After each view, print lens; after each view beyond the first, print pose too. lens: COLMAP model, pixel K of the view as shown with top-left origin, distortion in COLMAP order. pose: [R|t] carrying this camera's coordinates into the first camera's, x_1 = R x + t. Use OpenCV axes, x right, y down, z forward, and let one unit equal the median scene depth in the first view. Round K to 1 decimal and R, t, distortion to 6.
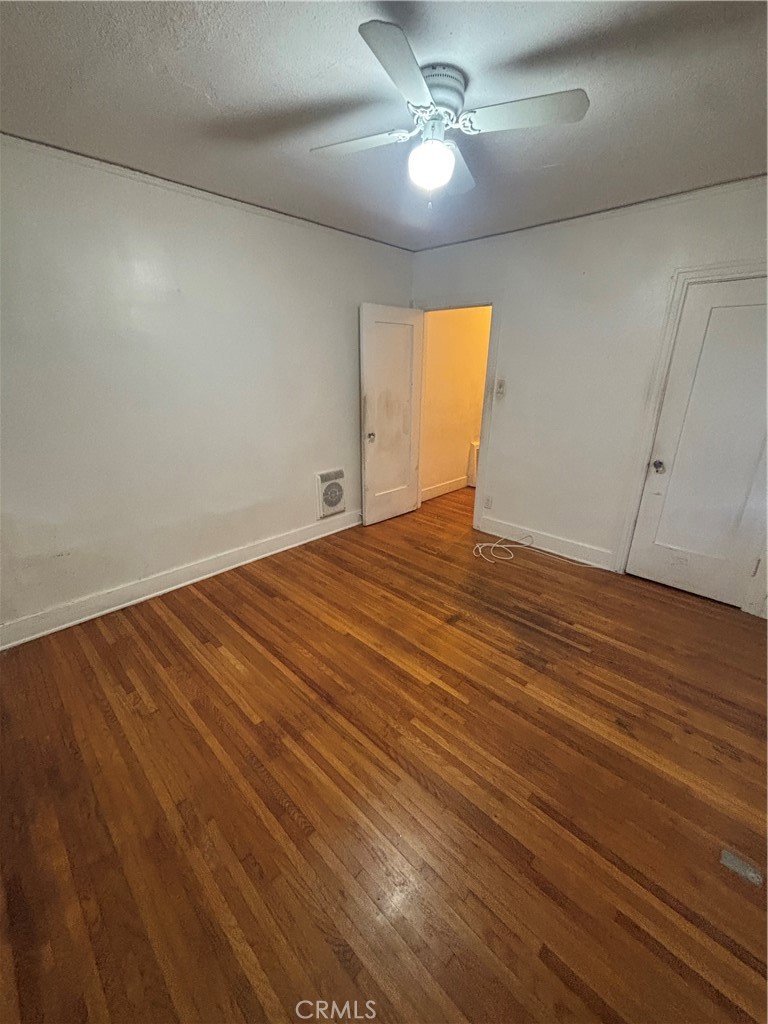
lens RADIAL K [[410.5, 0, 386.2], [0, 410.5, 513.4], [0, 0, 1]] dist [-0.002362, -0.000521]
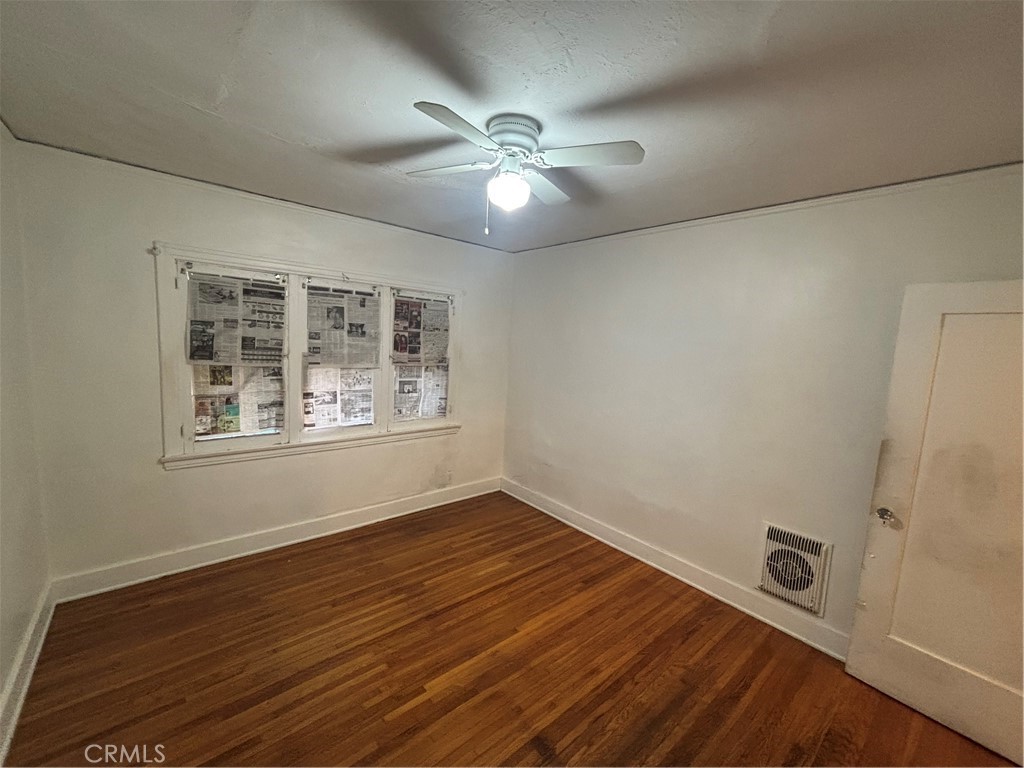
lens RADIAL K [[413.5, 0, 512.0], [0, 413.5, 384.0], [0, 0, 1]] dist [-0.002491, -0.000193]
pose [[-0.089186, 0.105986, -0.990360, 0.832260], [-0.392129, 0.910285, 0.132730, -0.366378], [0.915577, 0.400186, -0.039625, 0.833455]]
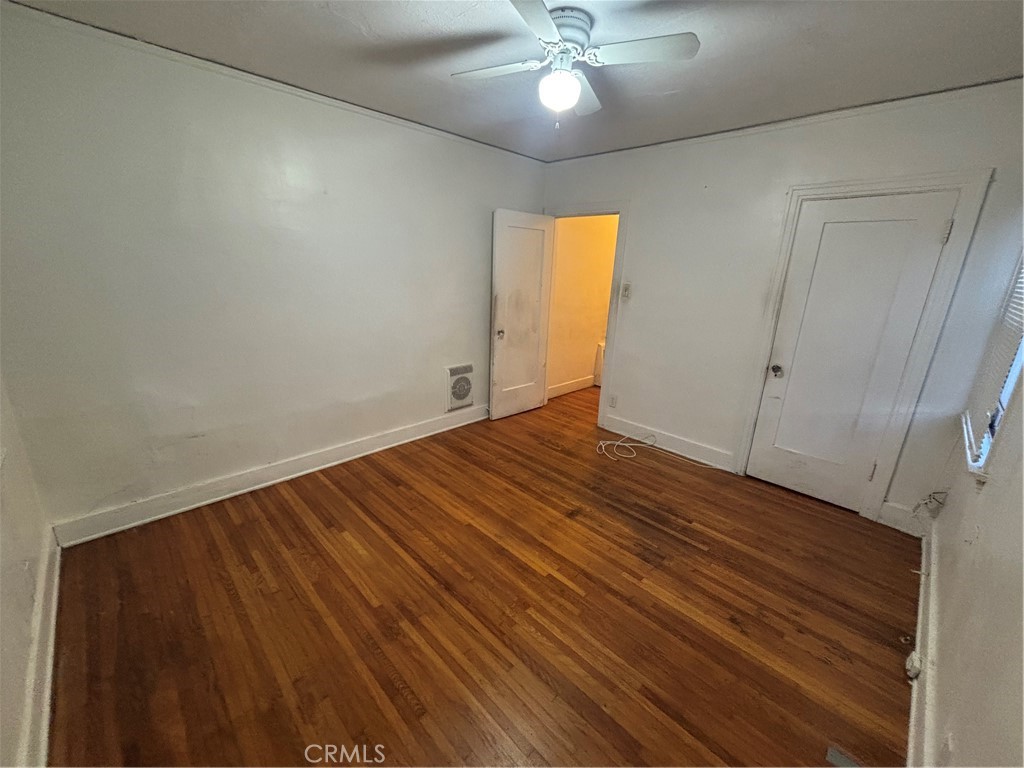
lens RADIAL K [[410.5, 0, 512.7], [0, 410.5, 386.6], [0, 0, 1]] dist [-0.002362, -0.000521]
pose [[0.999410, 0.032997, -0.009489, 0.013159], [-0.033517, 0.997563, -0.061193, 0.012867], [0.007447, 0.061475, 0.998081, -0.039073]]
